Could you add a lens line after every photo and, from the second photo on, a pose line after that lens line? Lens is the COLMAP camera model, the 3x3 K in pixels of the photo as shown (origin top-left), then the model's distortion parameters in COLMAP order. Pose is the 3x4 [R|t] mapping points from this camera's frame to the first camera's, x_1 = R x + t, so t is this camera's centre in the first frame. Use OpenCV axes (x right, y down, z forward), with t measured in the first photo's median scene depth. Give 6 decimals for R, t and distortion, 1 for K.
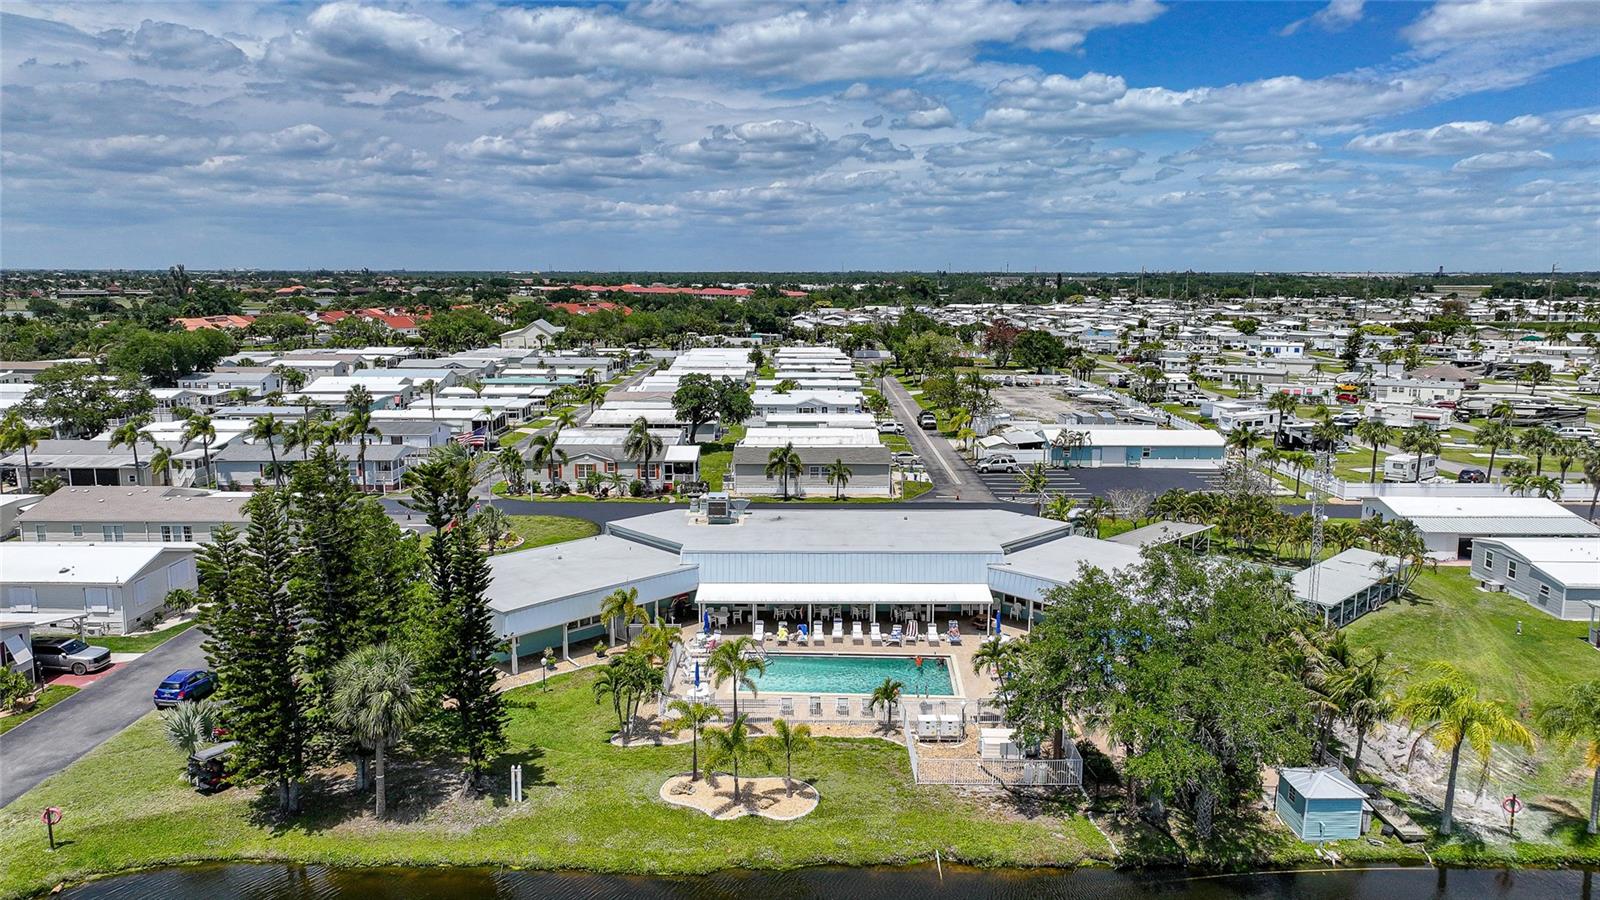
lens RADIAL K [[1135.8, 0, 838.2], [0, 1135.8, 446.2], [0, 0, 1]] dist [0.000433, 0.015149]
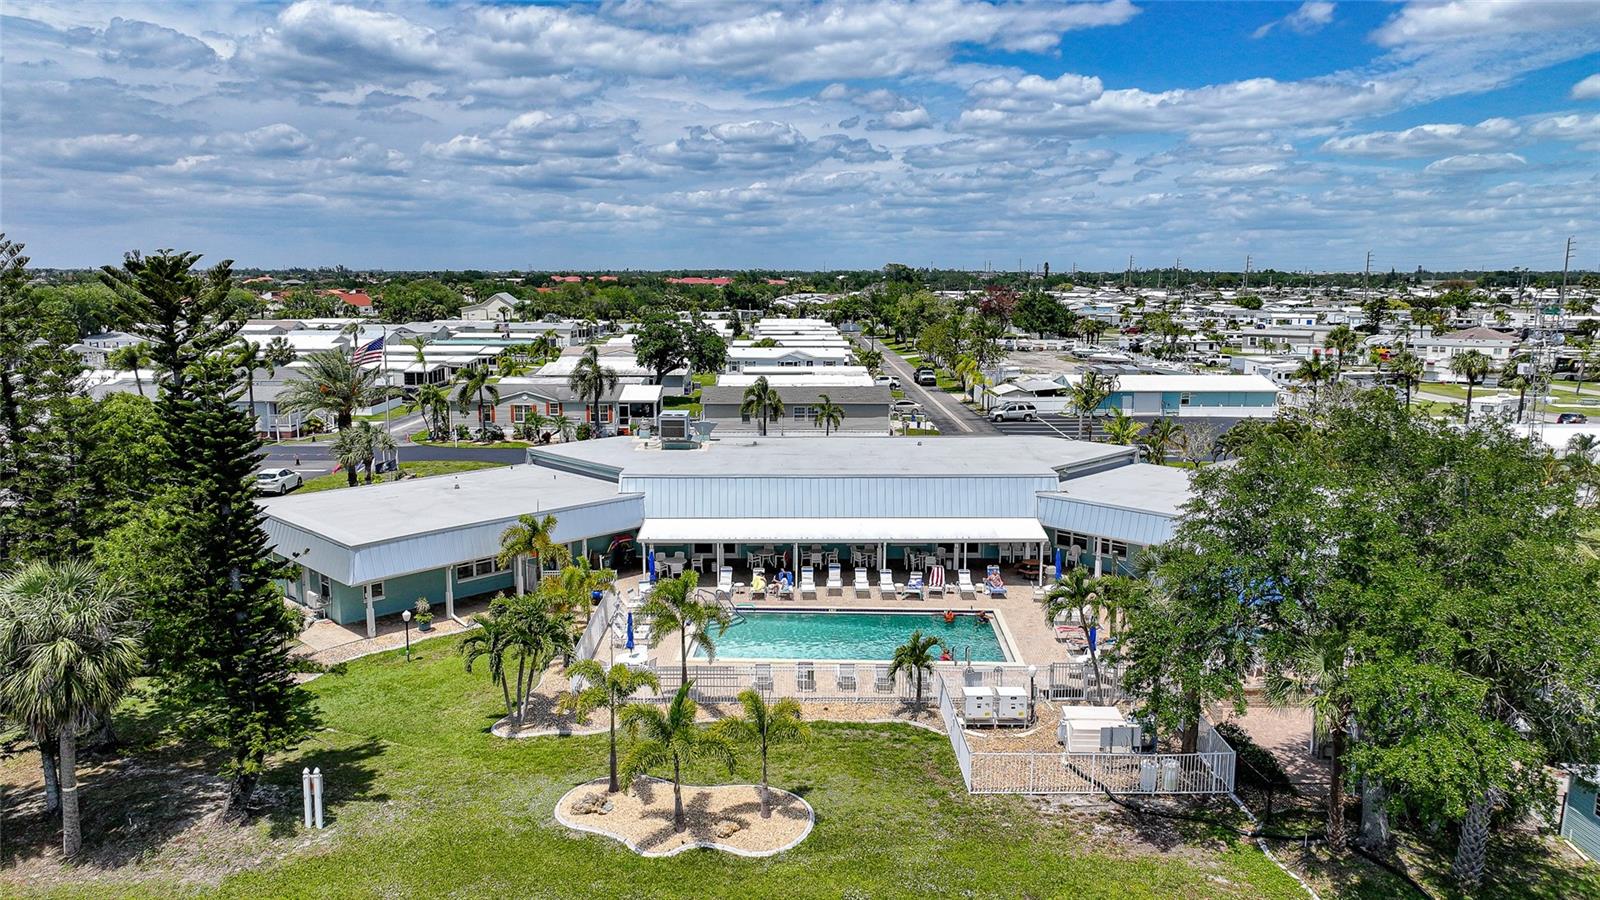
lens RADIAL K [[1135.8, 0, 825.0], [0, 1135.8, 452.5], [0, 0, 1]] dist [0.000433, 0.015149]
pose [[0.999973, -0.004788, 0.005655, -0.009943], [0.004764, 0.999980, 0.004198, 0.078561], [-0.005675, -0.004171, 0.999975, 0.277034]]
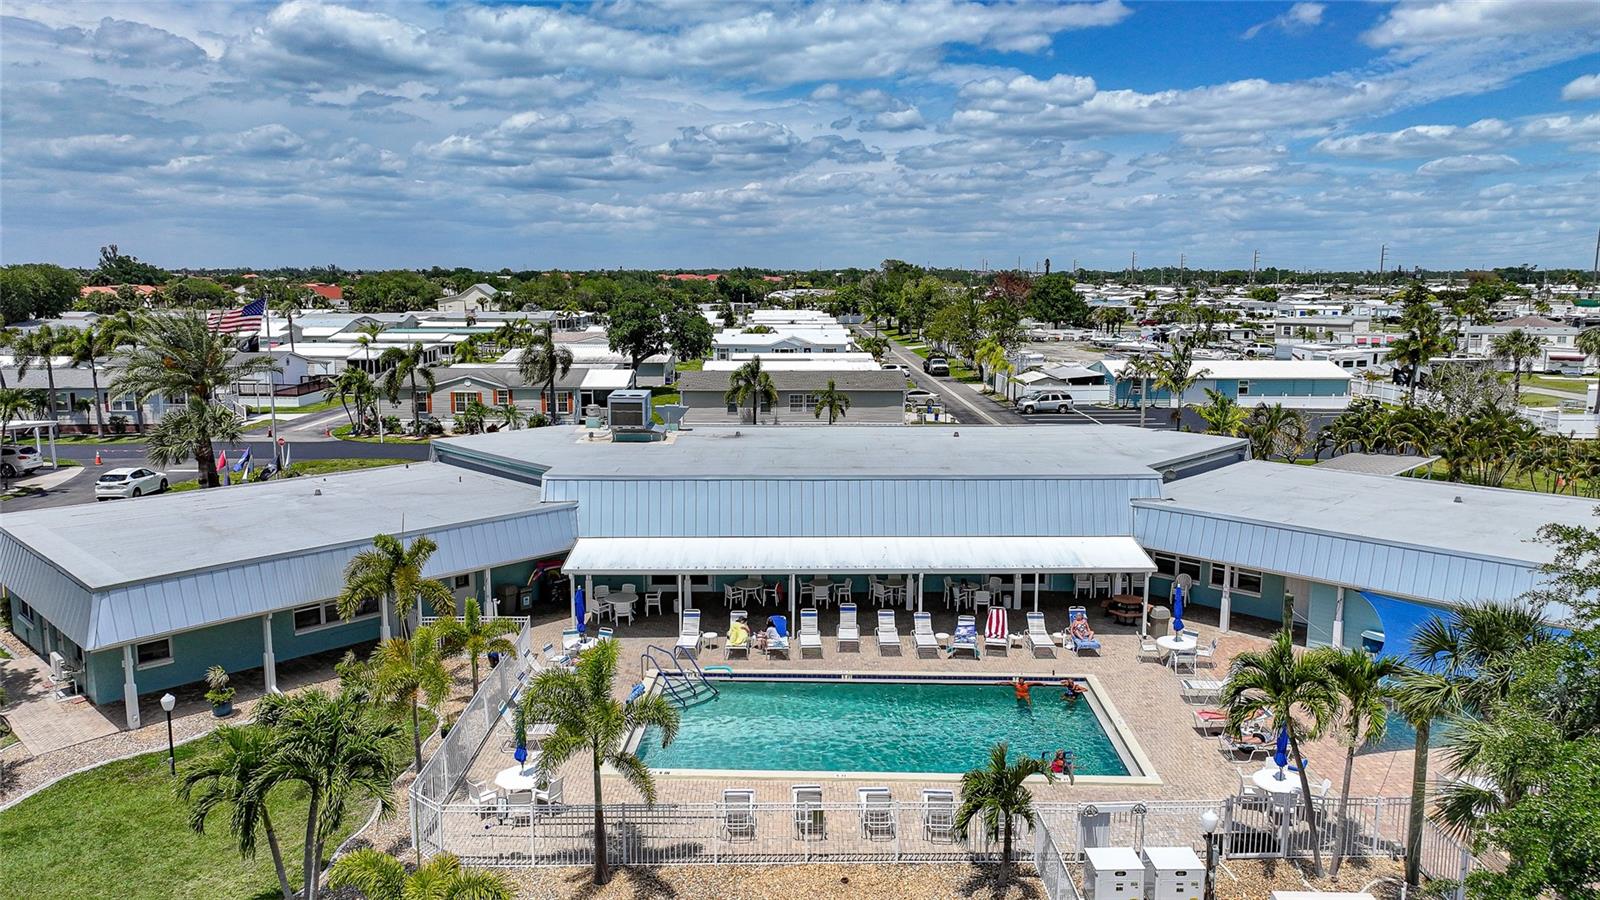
lens RADIAL K [[1135.8, 0, 813.0], [0, 1135.8, 458.0], [0, 0, 1]] dist [0.000433, 0.015149]
pose [[0.999985, -0.005414, 0.000324, -0.015588], [0.005411, 0.999953, 0.008089, 0.083893], [-0.000368, -0.008087, 0.999967, 0.502239]]
